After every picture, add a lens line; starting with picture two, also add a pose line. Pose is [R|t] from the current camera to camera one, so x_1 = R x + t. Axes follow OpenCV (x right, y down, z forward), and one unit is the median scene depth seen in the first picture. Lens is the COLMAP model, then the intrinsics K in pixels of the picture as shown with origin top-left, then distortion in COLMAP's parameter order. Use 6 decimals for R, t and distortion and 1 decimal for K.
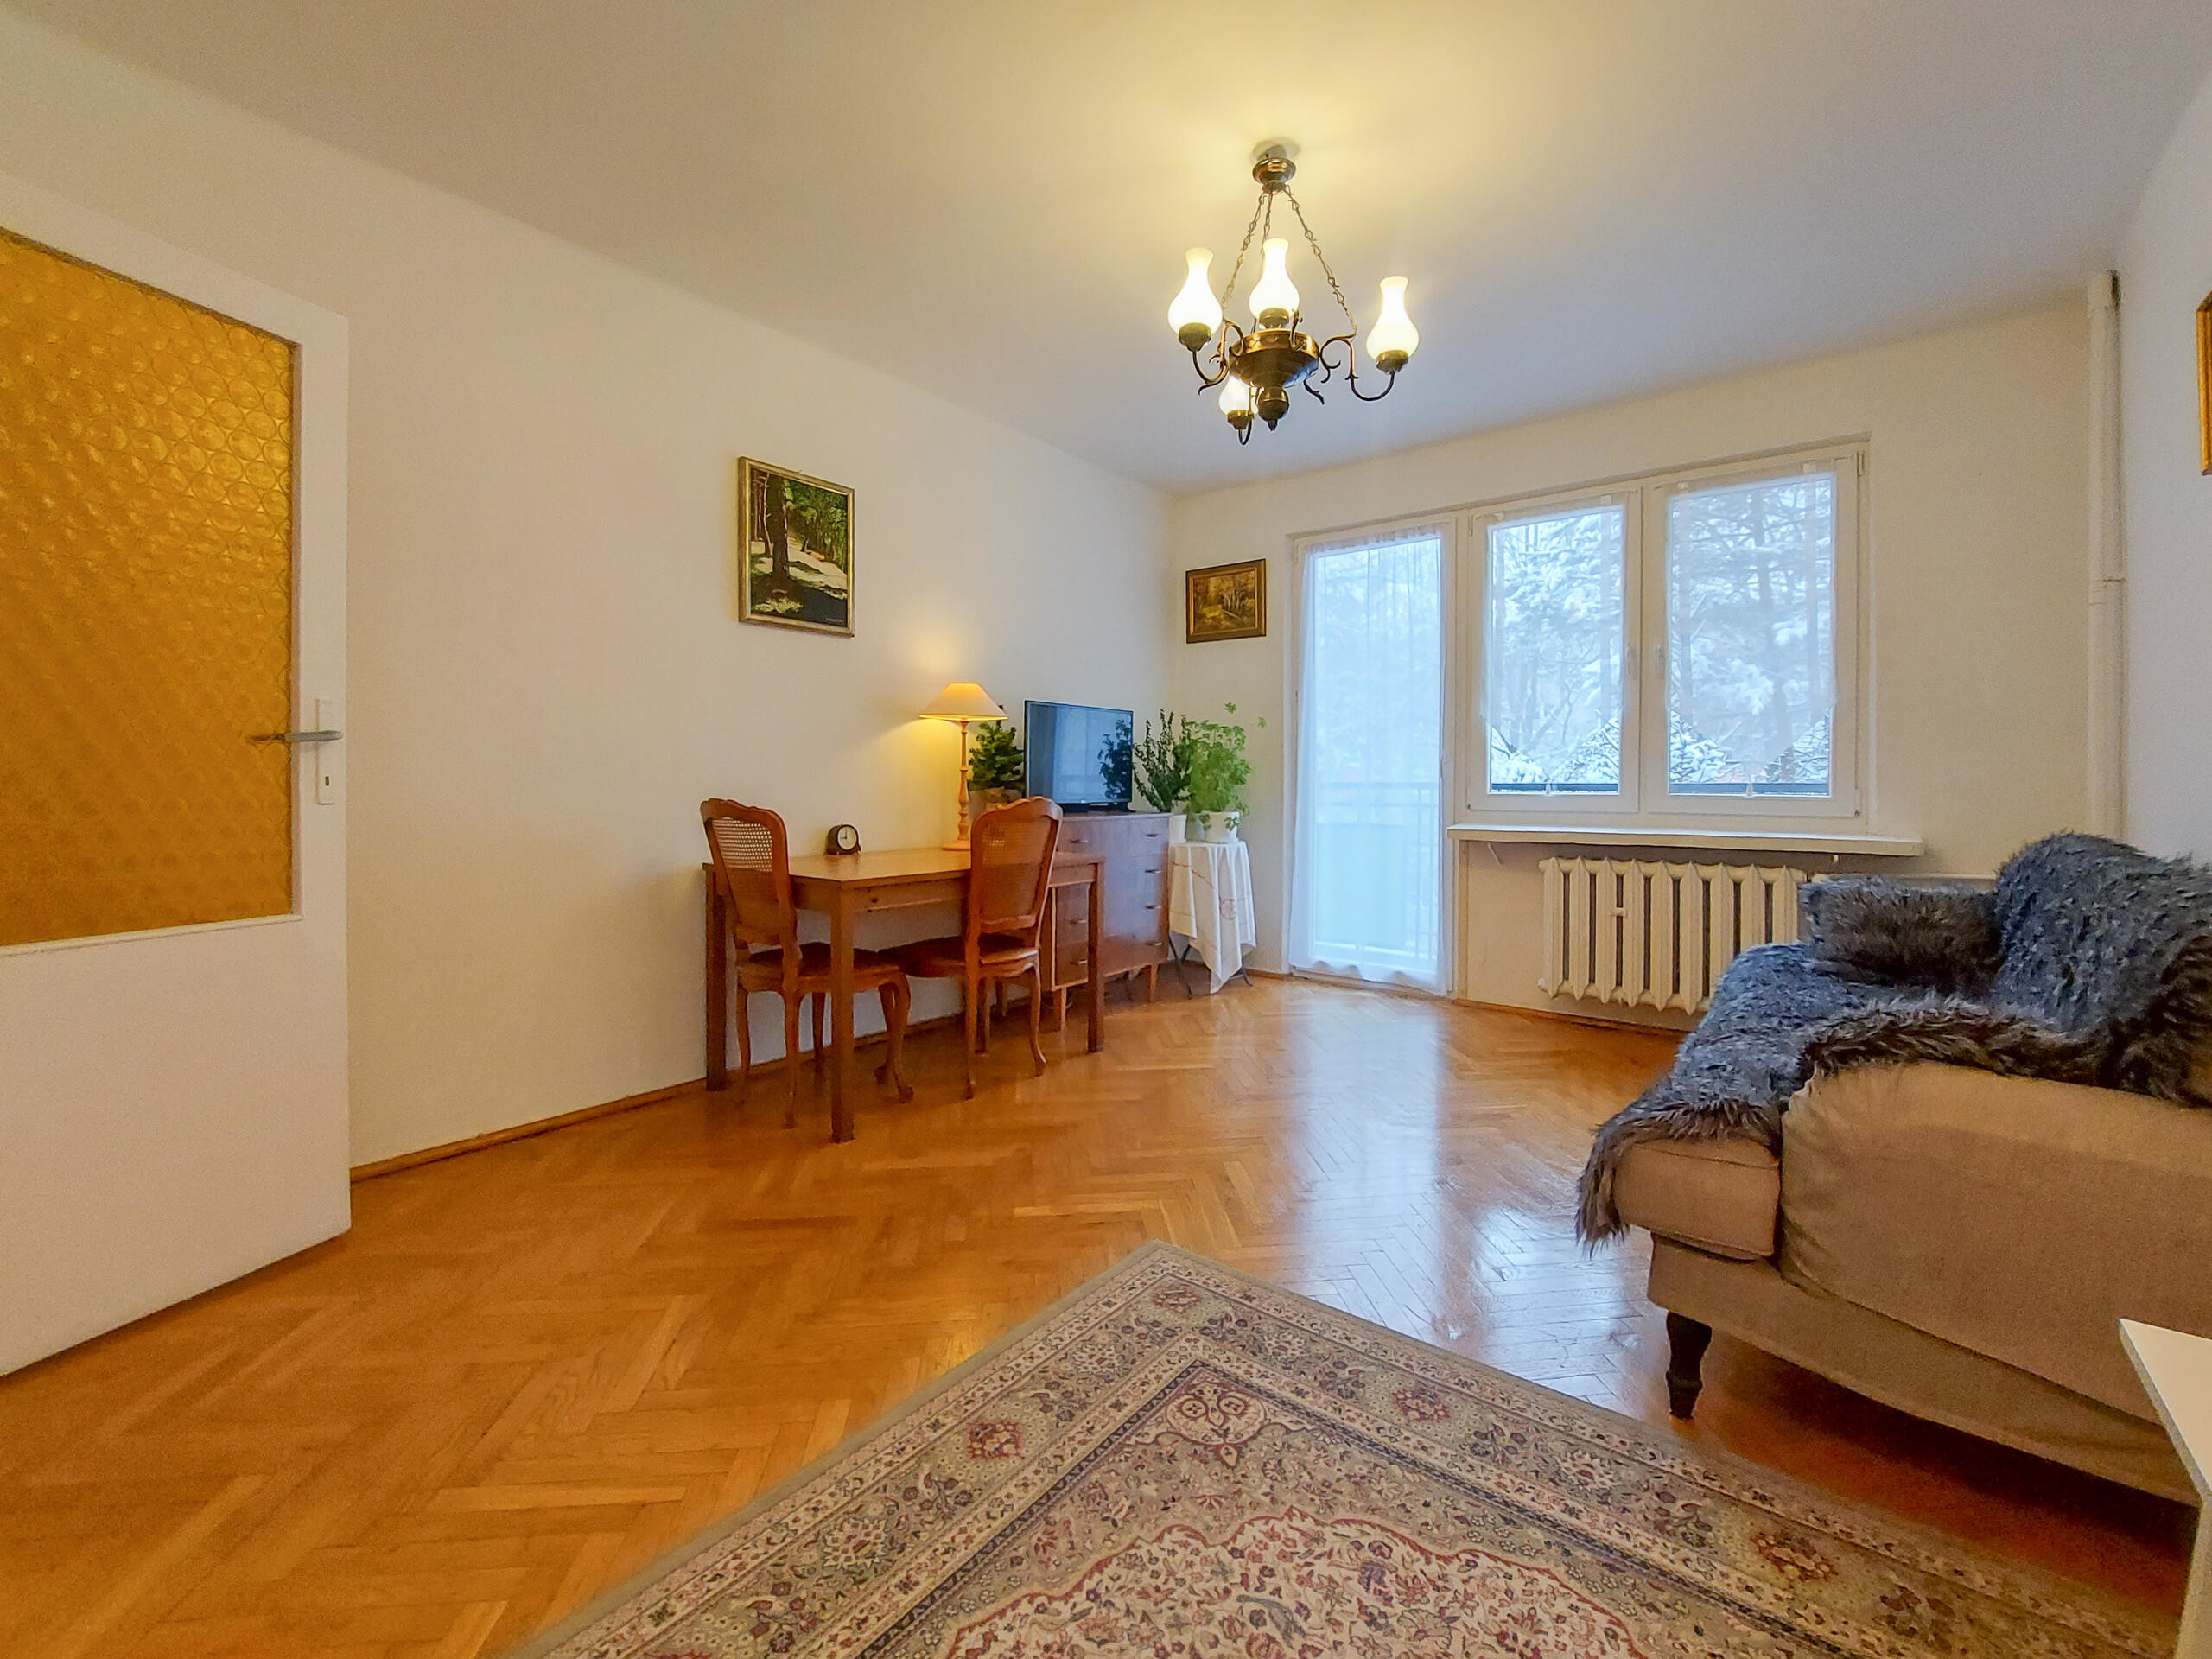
lens RADIAL K [[909.9, 0, 1106.0], [0, 909.9, 829.5], [0, 0, 1]] dist [-0.068547, 0.000031]
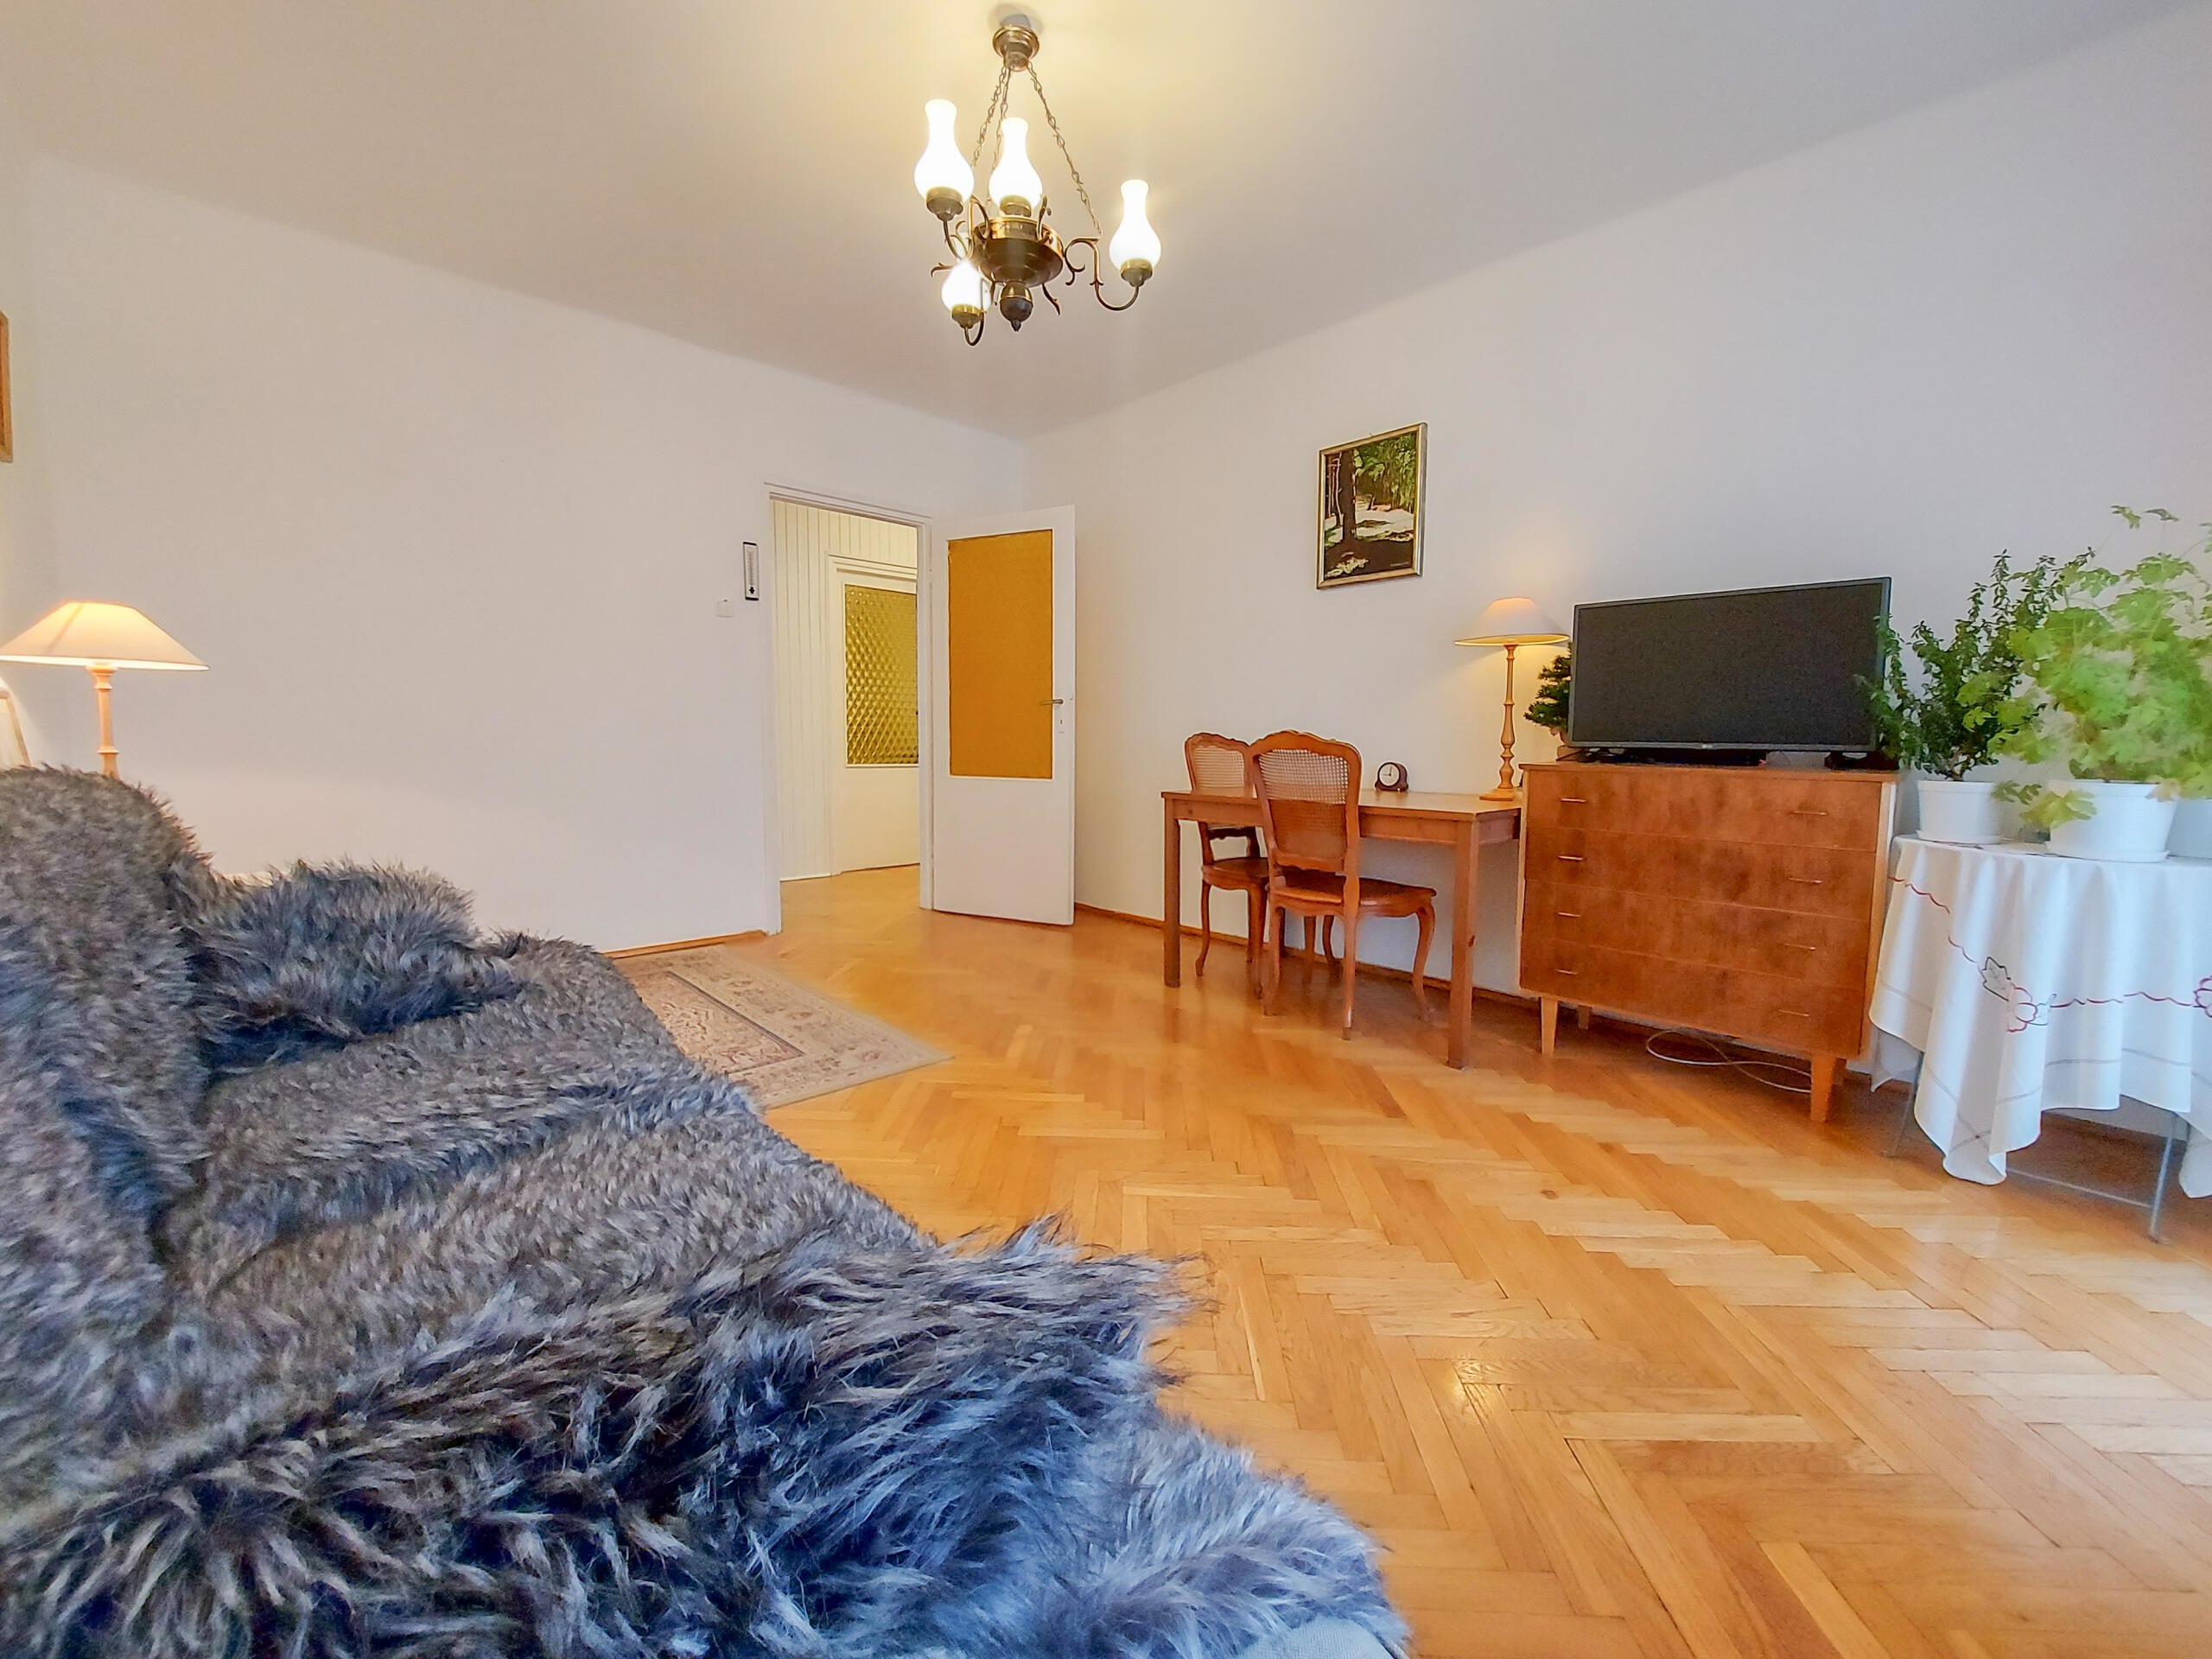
lens RADIAL K [[872.8, 0, 1111.9], [0, 872.8, 805.0], [0, 0, 1]] dist [0.017264, 0.000011]
pose [[-0.144276, 0.079553, -0.986334, 0.819618], [-0.053647, 0.994668, 0.088073, -0.029184], [0.988082, 0.065621, -0.139239, 0.891853]]
